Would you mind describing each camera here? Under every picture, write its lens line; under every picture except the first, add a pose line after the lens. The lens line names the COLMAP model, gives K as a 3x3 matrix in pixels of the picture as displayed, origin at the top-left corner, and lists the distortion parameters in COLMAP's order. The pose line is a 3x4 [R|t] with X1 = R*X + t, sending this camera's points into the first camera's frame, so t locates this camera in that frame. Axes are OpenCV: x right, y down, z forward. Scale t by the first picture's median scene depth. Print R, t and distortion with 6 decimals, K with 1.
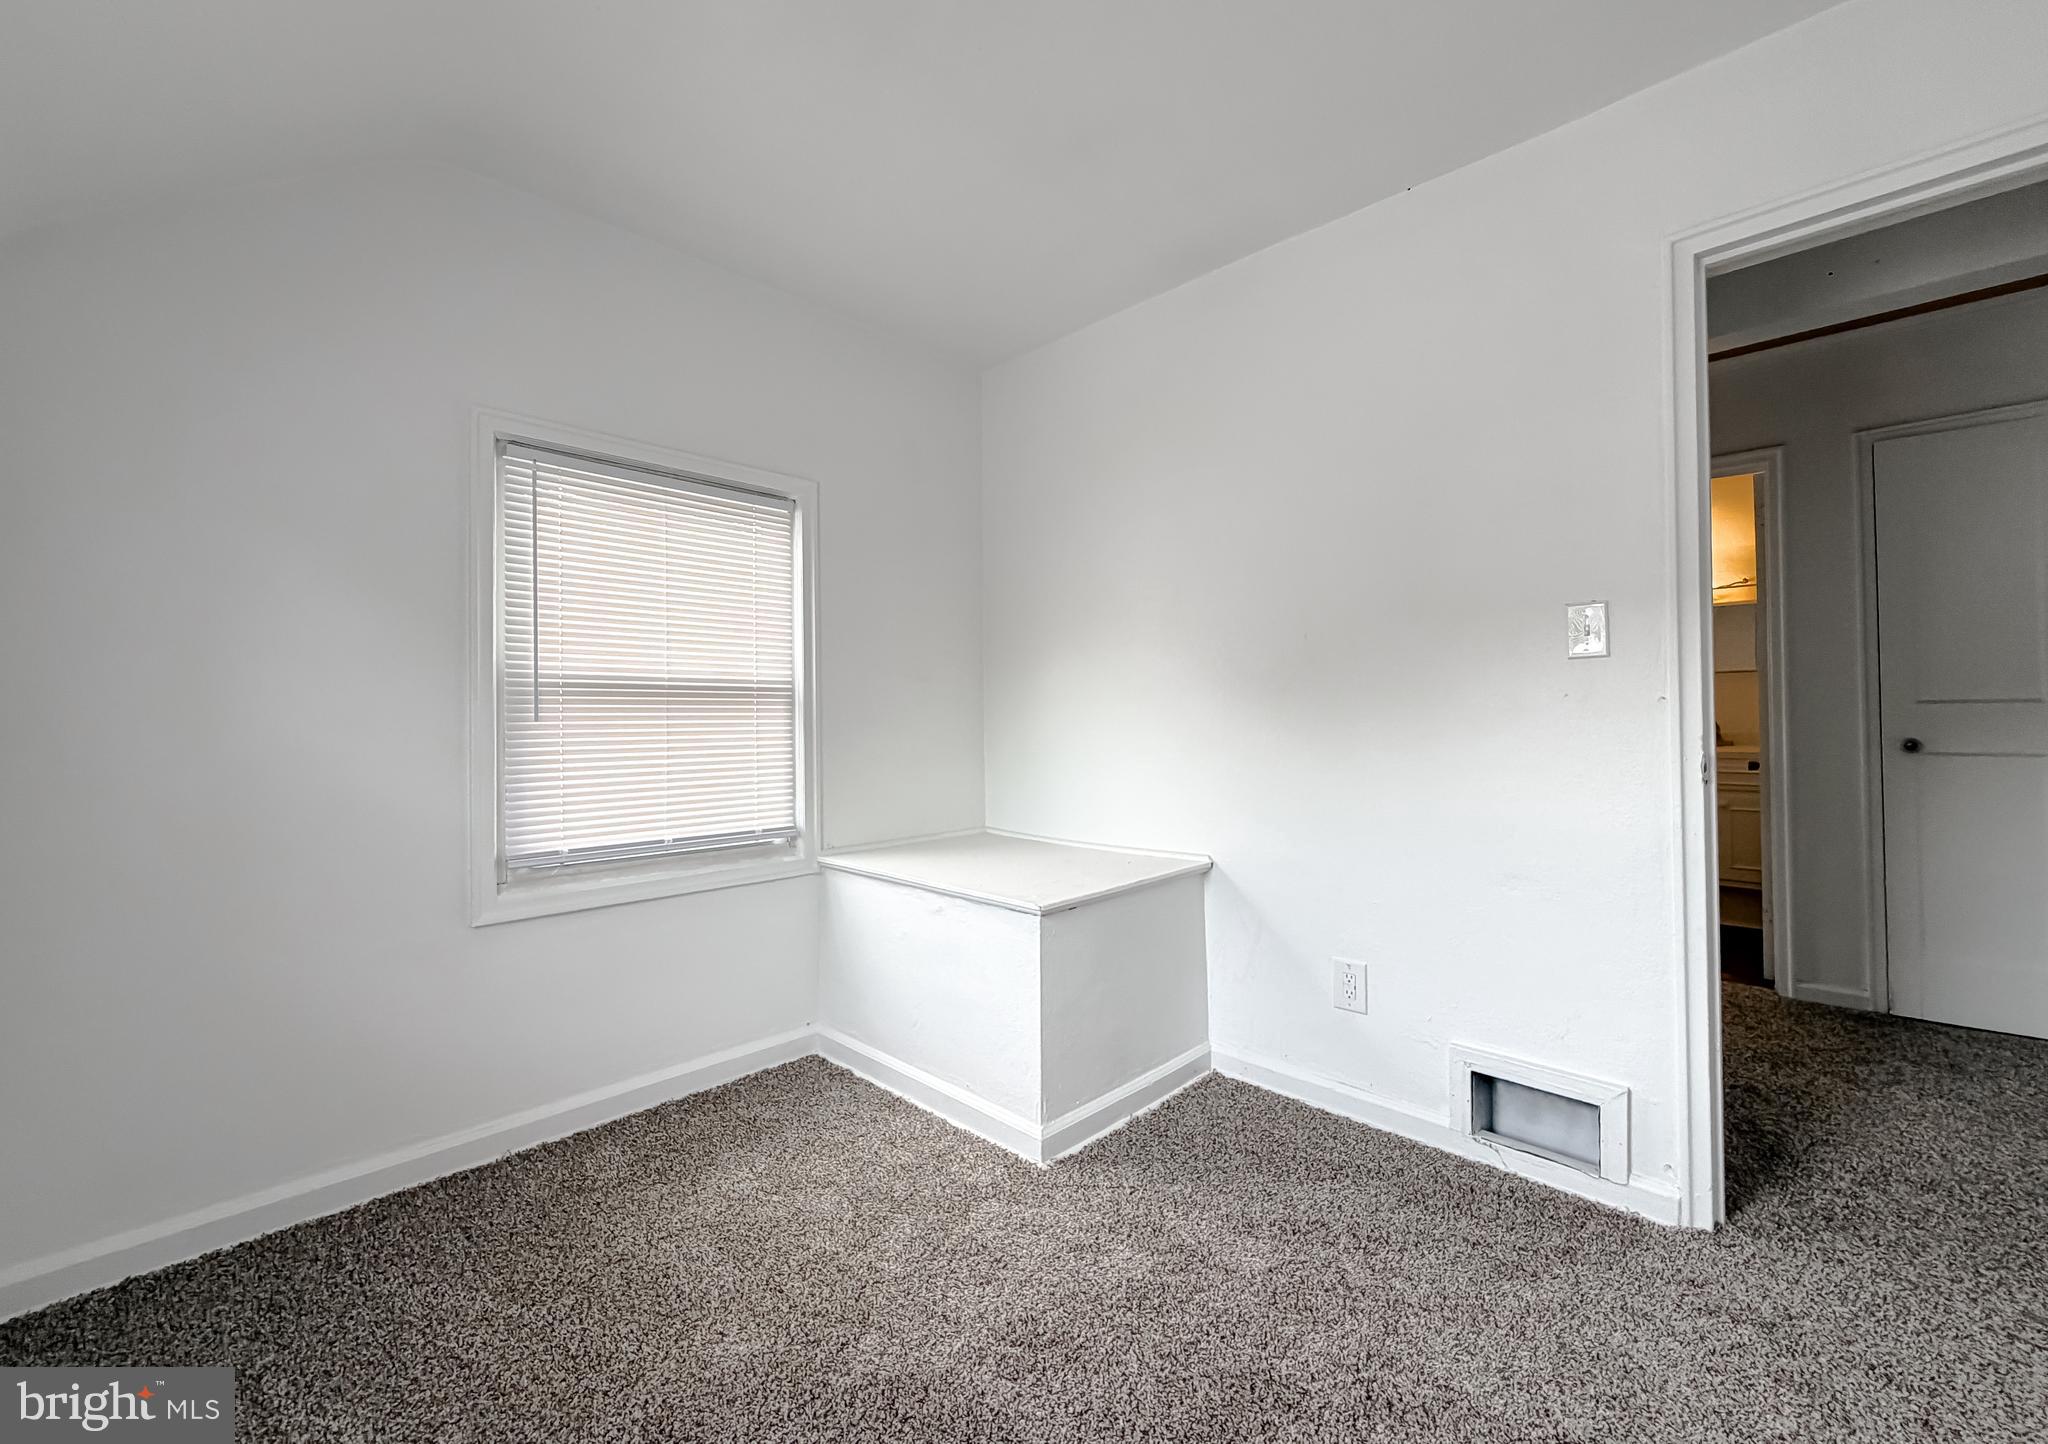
lens RADIAL K [[837.6, 0, 1022.5], [0, 837.6, 707.4], [0, 0, 1]] dist [-0.001015, -0.000084]
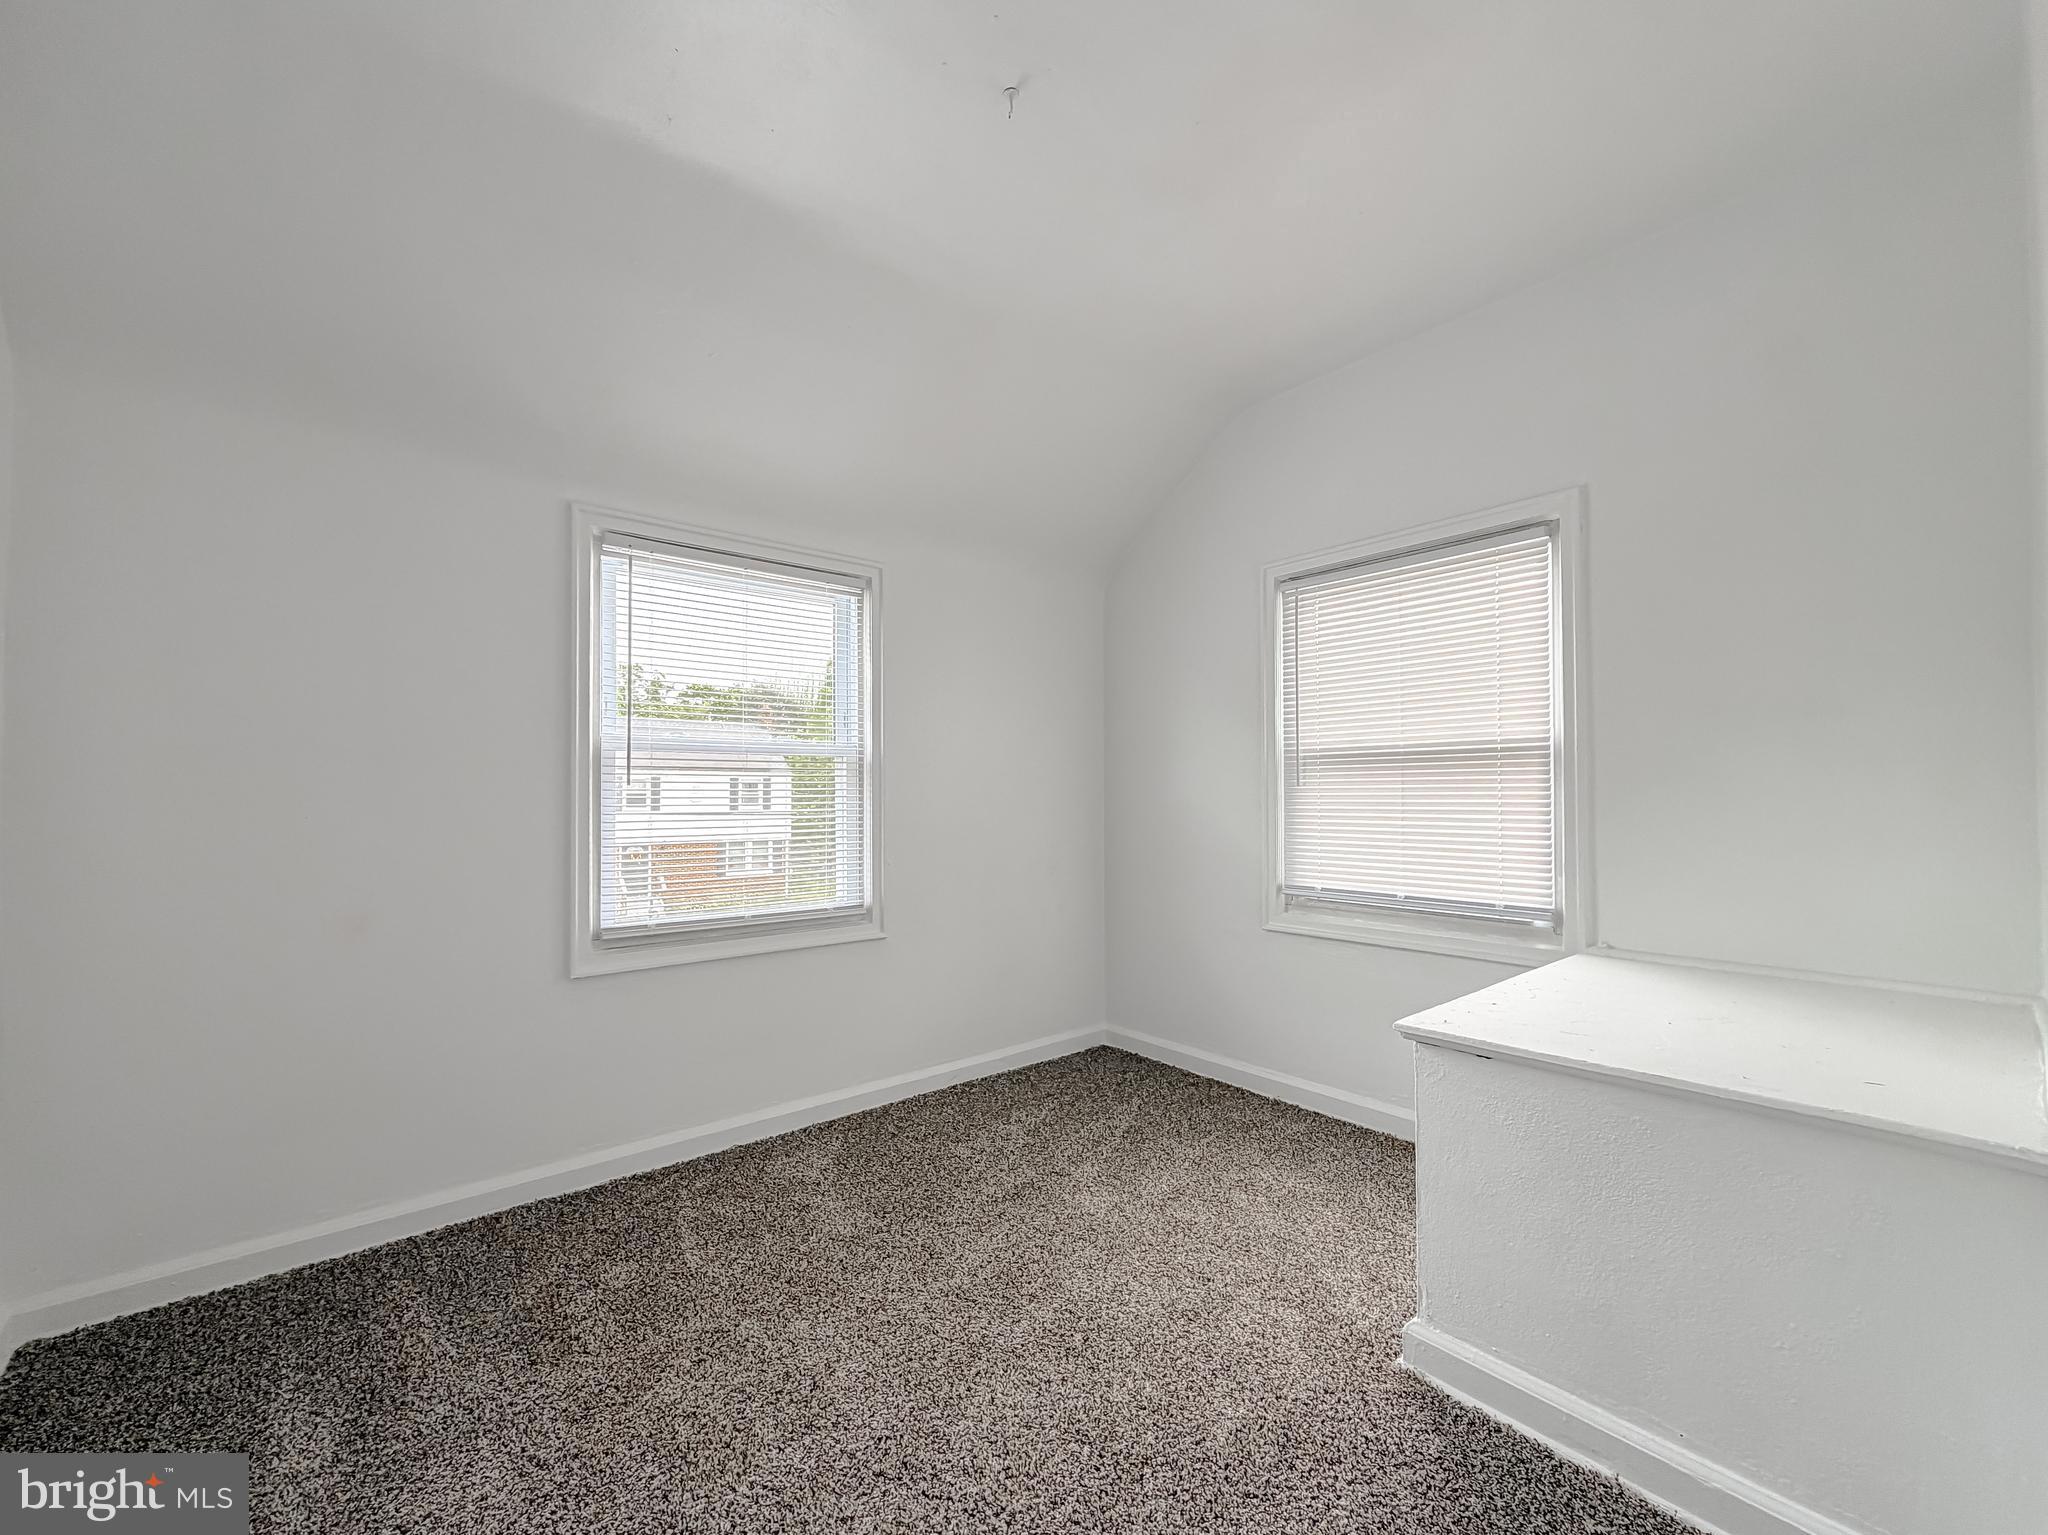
lens RADIAL K [[837.8, 0, 1020.5], [0, 837.8, 784.3], [0, 0, 1]] dist [0.002058, 0.000237]
pose [[-0.097417, -0.000620, -0.995243, 0.771924], [0.021986, 0.999754, -0.002775, 0.008242], [0.995001, -0.022151, -0.097380, 0.691707]]
